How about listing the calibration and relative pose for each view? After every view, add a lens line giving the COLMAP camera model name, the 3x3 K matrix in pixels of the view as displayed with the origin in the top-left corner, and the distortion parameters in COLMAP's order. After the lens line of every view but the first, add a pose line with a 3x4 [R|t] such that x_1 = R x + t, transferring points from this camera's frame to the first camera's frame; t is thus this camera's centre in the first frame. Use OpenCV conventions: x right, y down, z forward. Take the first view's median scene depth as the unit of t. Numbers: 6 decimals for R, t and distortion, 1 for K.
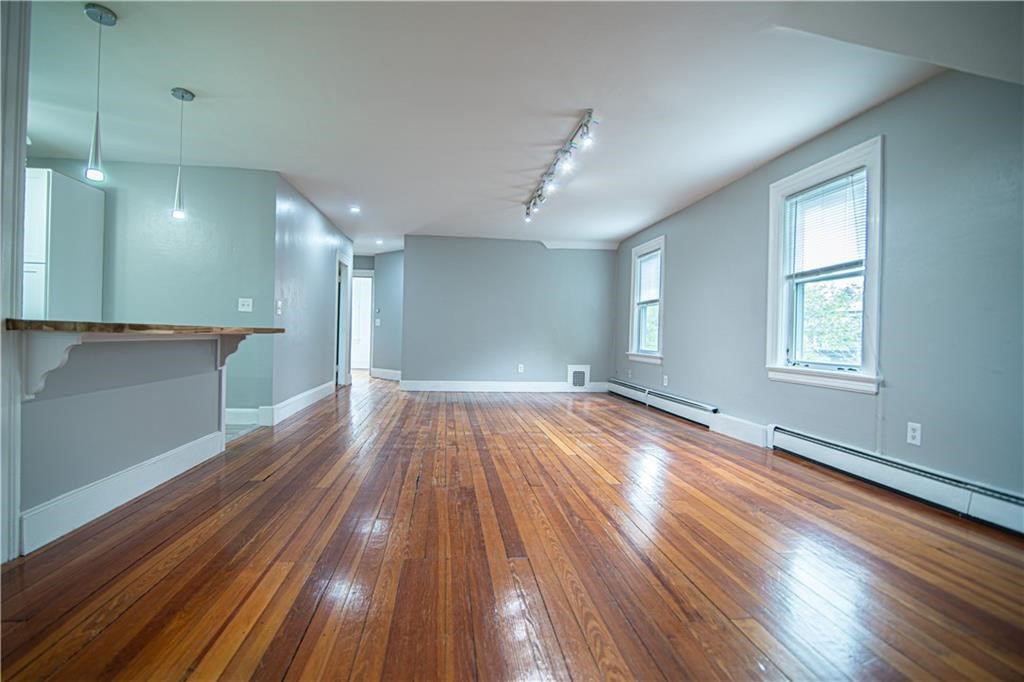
lens RADIAL K [[454.4, 0, 504.5], [0, 454.4, 337.5], [0, 0, 1]] dist [-0.013220, -0.000269]
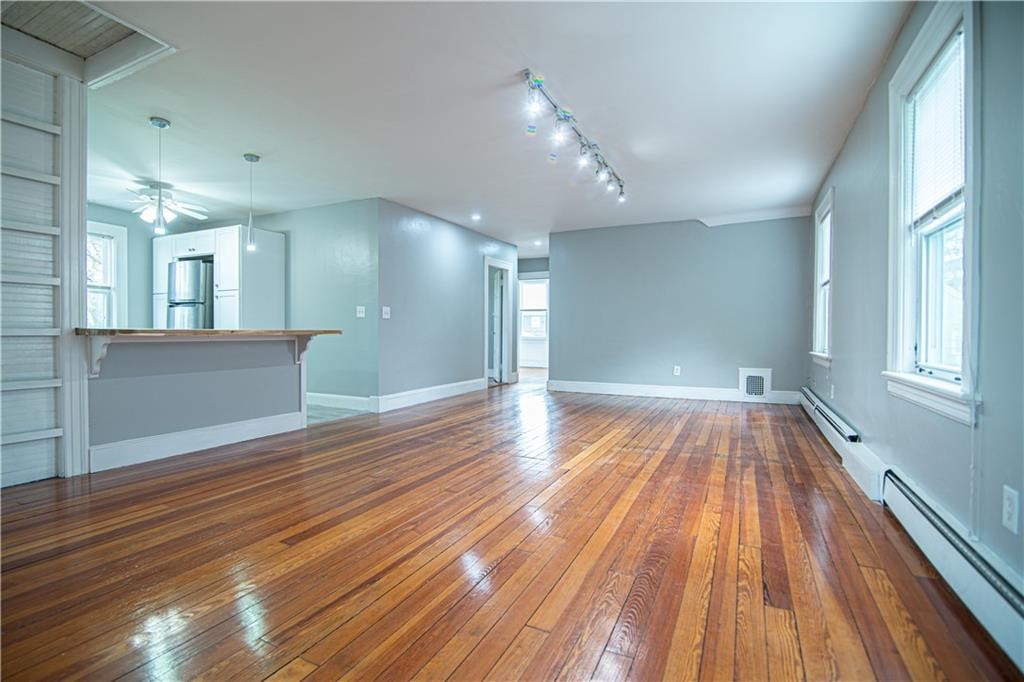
lens RADIAL K [[468.1, 0, 517.6], [0, 468.1, 339.6], [0, 0, 1]] dist [-0.013069, 0.000141]
pose [[0.841566, -0.013130, -0.539995, 0.666207], [0.014827, 0.999889, -0.001206, 0.015291], [0.539951, -0.006992, 0.841667, 0.245279]]
